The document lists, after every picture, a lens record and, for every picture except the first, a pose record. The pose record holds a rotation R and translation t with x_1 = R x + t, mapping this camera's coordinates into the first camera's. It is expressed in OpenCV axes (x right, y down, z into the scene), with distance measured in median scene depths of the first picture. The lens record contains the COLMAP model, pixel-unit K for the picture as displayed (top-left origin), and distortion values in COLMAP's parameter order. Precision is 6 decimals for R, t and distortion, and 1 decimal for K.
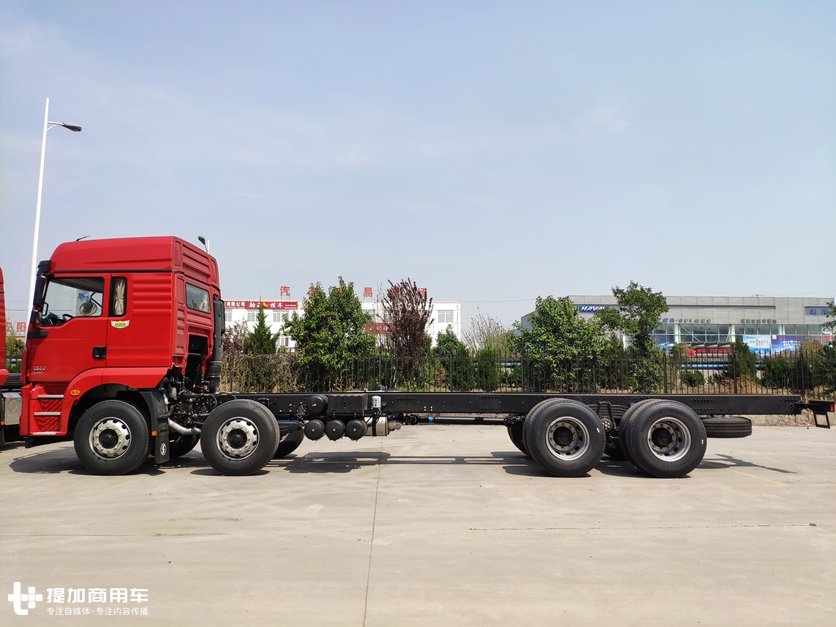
lens RADIAL K [[642.3, 0, 418.0], [0, 642.3, 313.5], [0, 0, 1]] dist [0.006250, -0.007242]
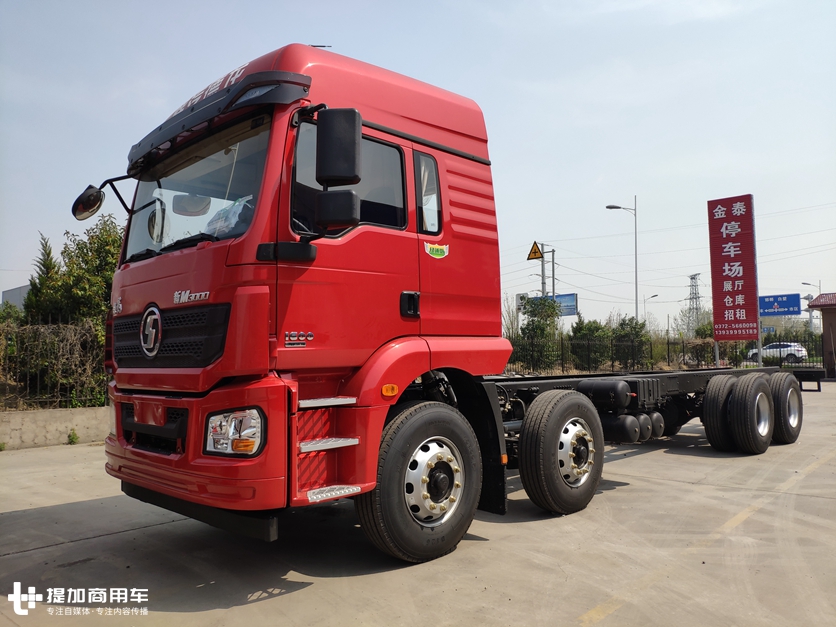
lens RADIAL K [[642.3, 0, 418.0], [0, 642.3, 313.5], [0, 0, 1]] dist [0.006250, -0.007242]
pose [[0.694771, 0.040966, 0.718063, -0.831335], [-0.060932, 0.998140, 0.002011, 0.065553], [-0.716645, -0.045150, 0.695975, 0.660211]]
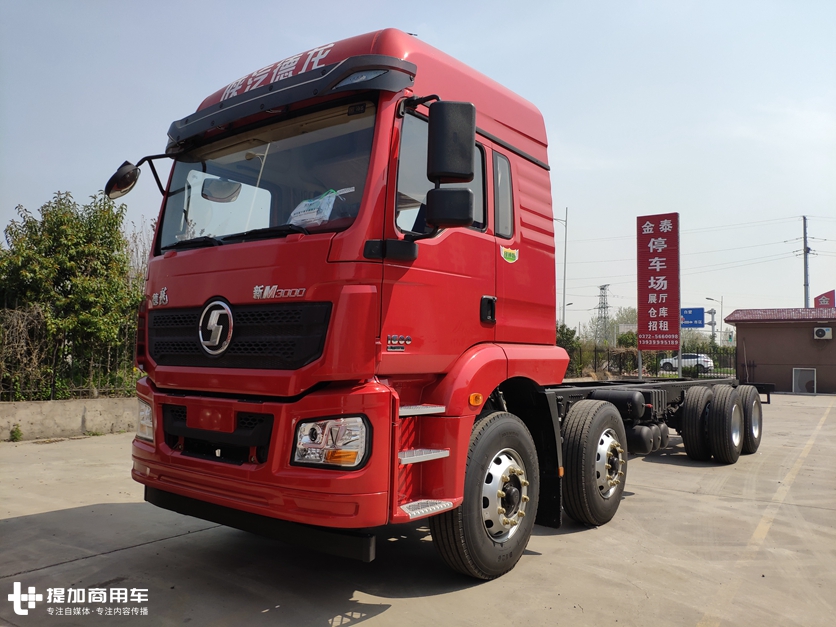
lens RADIAL K [[644.4, 0, 420.8], [0, 644.4, 301.1], [0, 0, 1]] dist [-0.010504, -0.003170]
pose [[0.591965, 0.083150, 0.801663, -0.890438], [-0.103858, 0.994241, -0.026433, 0.071227], [-0.799244, -0.067611, 0.597191, 0.761122]]
